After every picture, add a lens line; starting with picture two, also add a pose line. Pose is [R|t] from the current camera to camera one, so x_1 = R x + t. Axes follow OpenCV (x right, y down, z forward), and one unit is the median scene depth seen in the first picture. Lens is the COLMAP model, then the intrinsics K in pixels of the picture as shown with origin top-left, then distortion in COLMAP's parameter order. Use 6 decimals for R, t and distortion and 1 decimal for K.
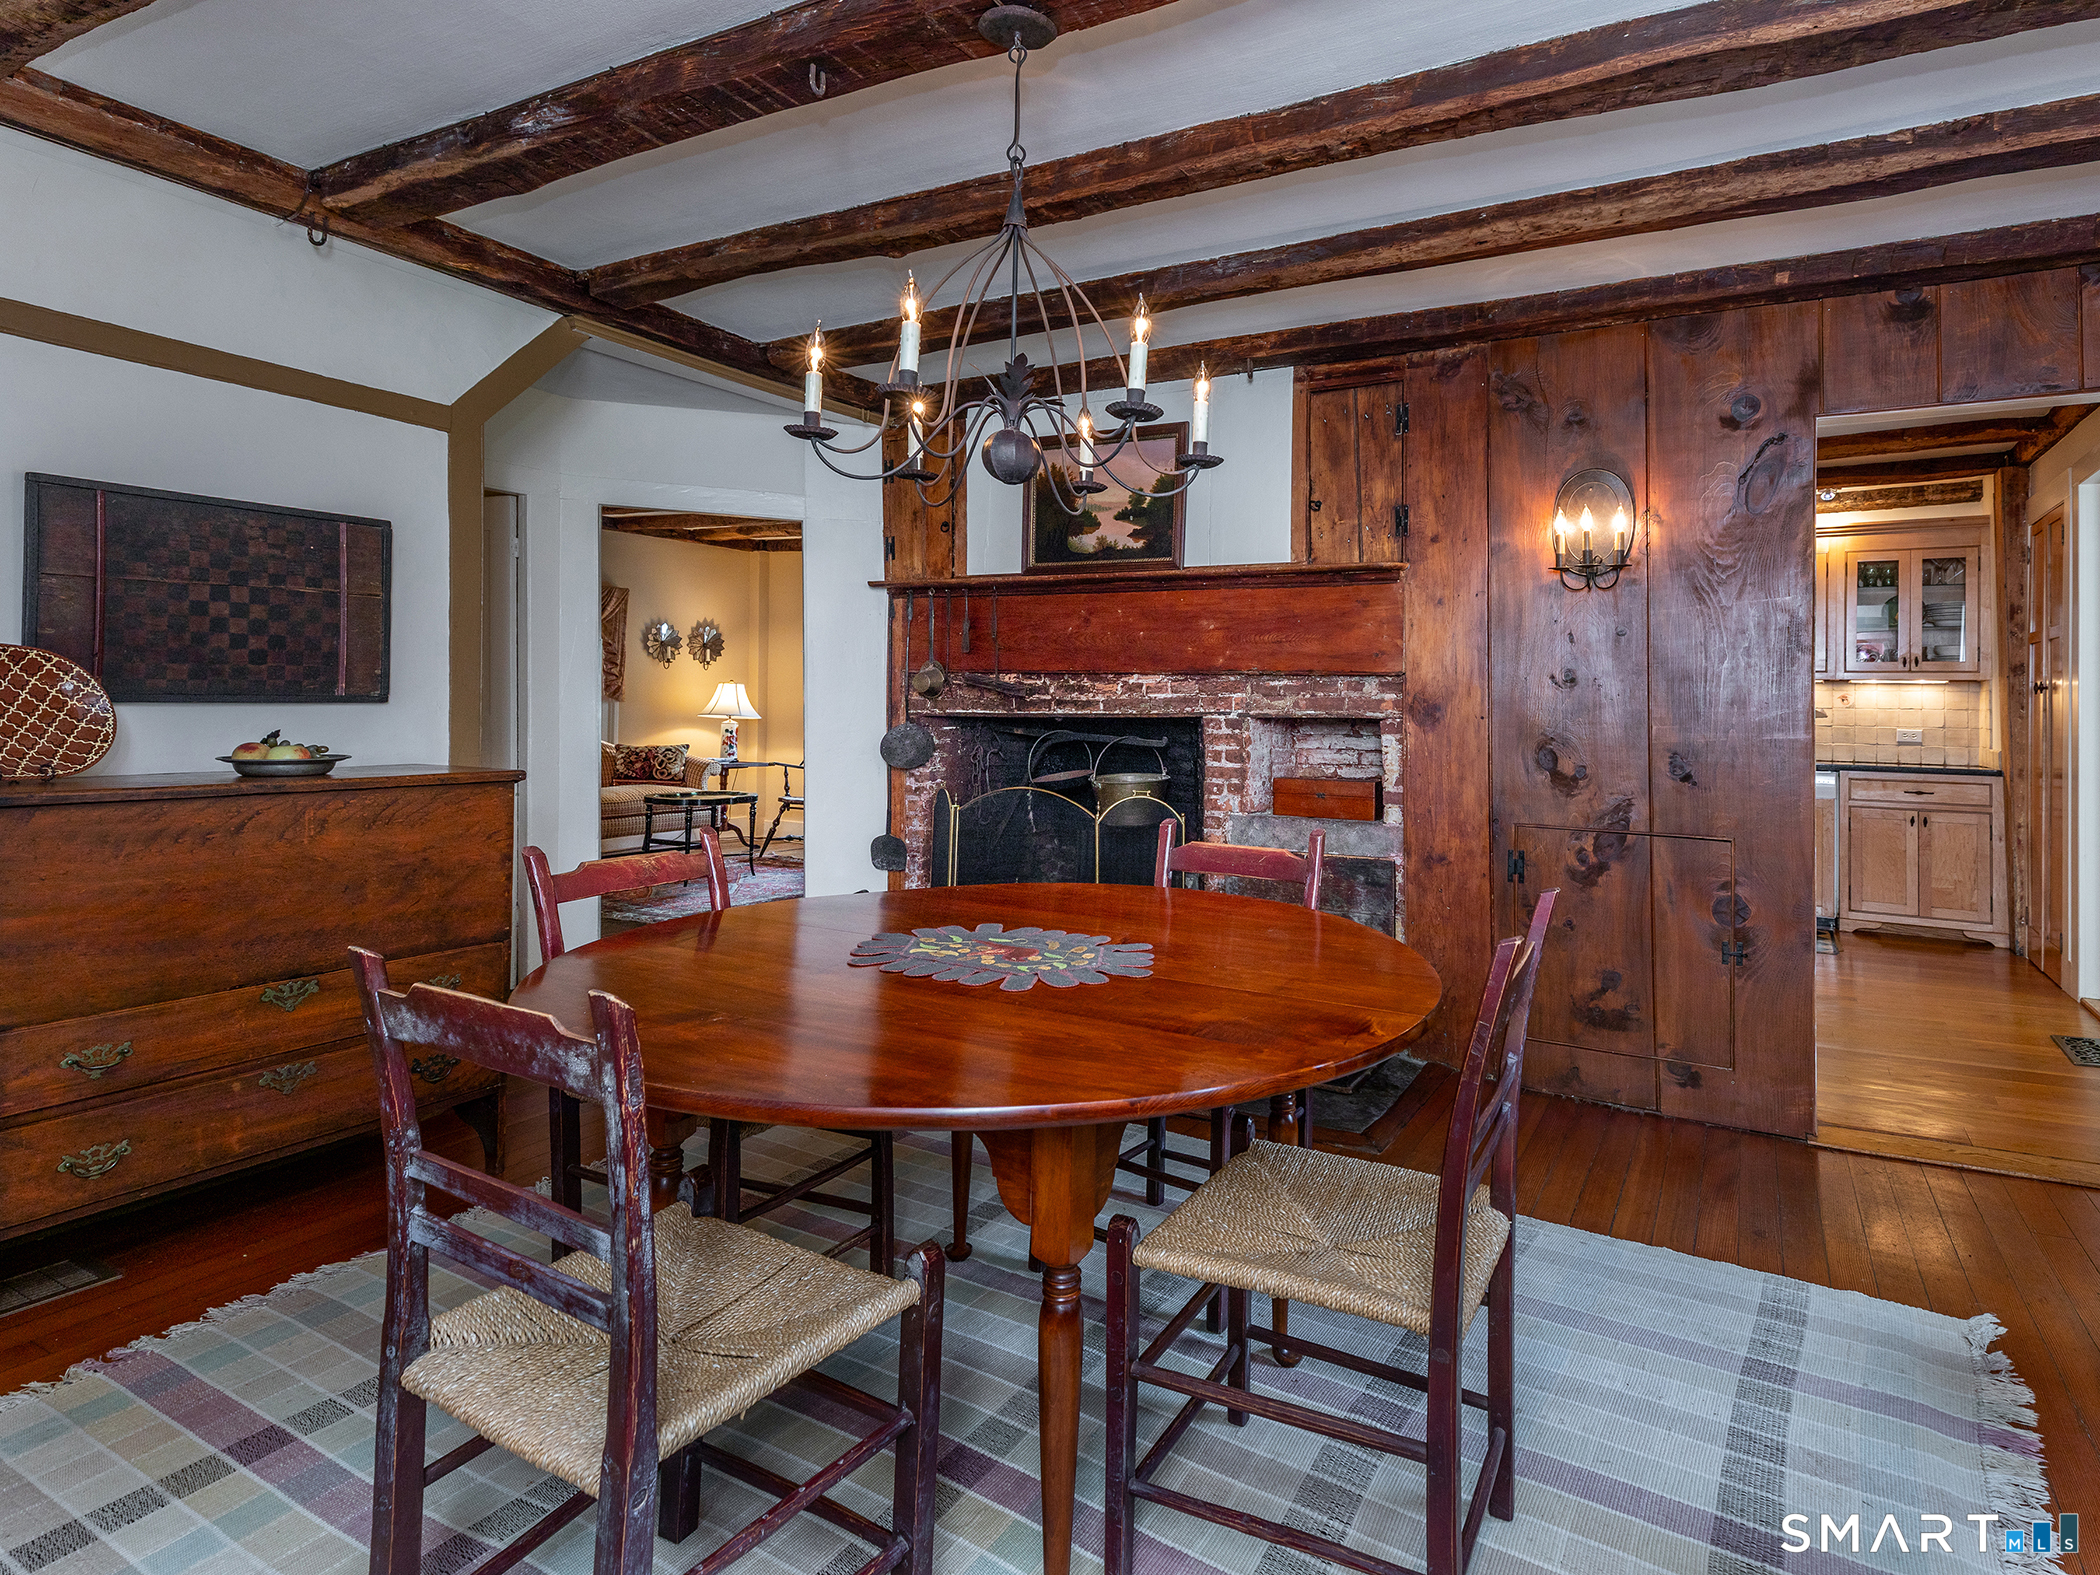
lens RADIAL K [[1096.8, 0, 1151.7], [0, 1096.8, 689.9], [0, 0, 1]] dist [0.000554, -0.000157]
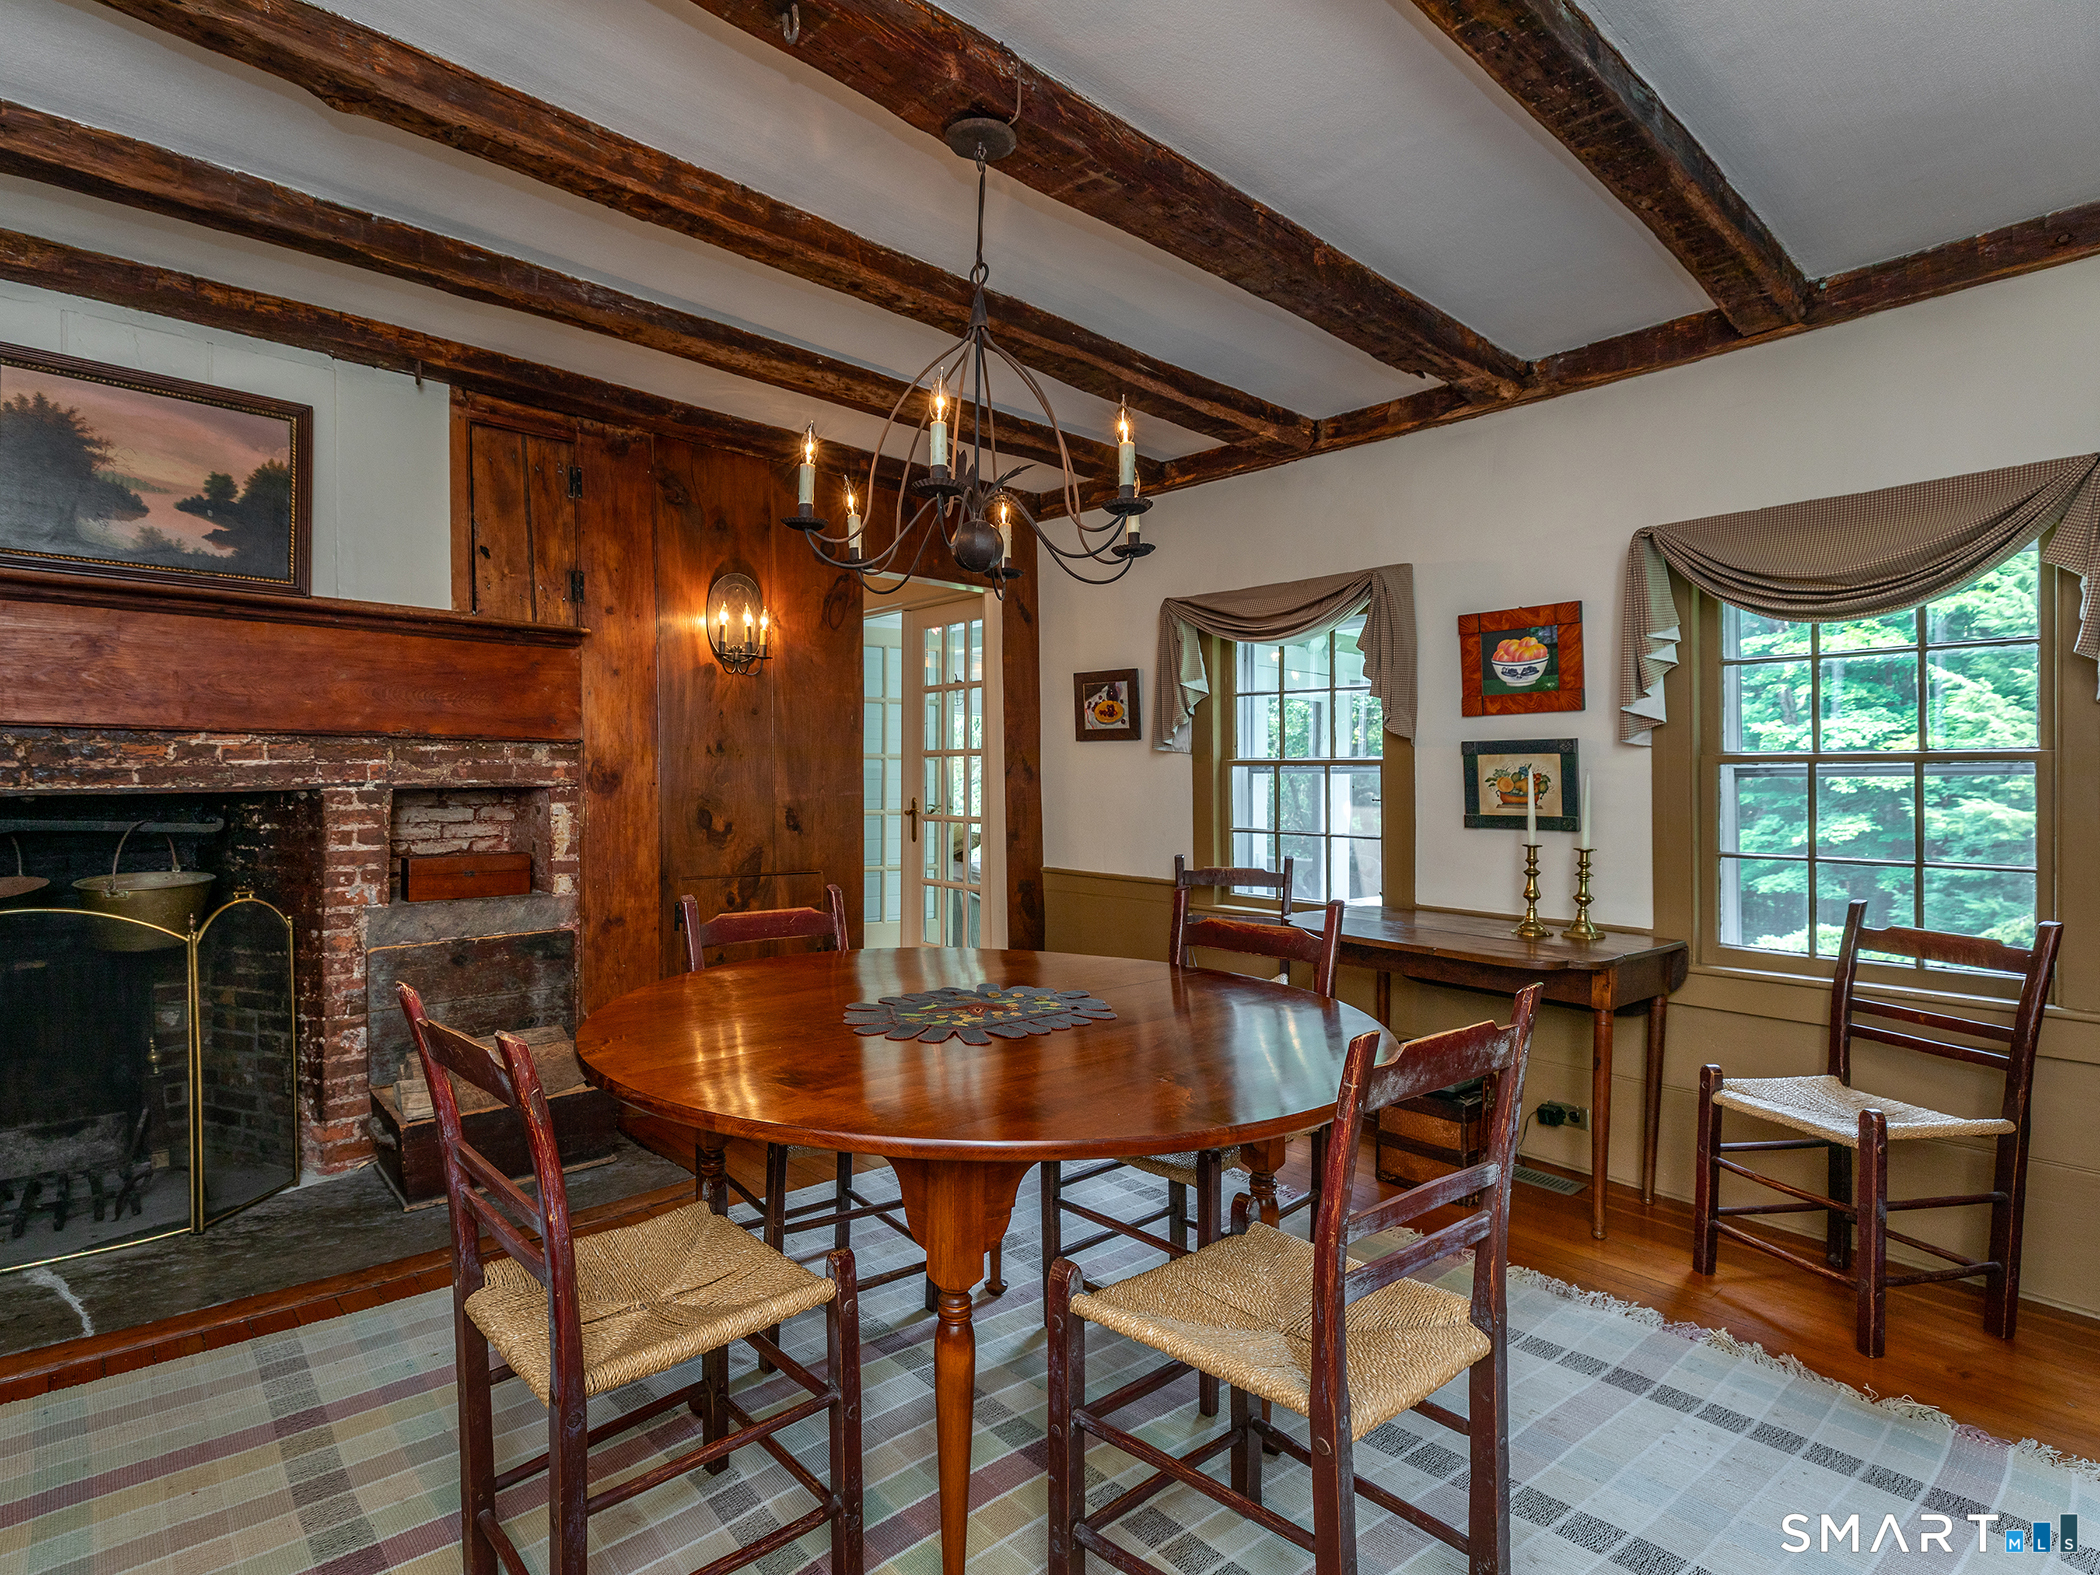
lens RADIAL K [[1066.4, 0, 999.1], [0, 1066.4, 784.1], [0, 0, 1]] dist [0.001053, -0.008739]
pose [[0.349658, -0.018706, 0.936691, -0.540346], [-0.010425, 0.999661, 0.023854, -0.002788], [-0.936820, -0.018105, 0.349344, 0.302648]]
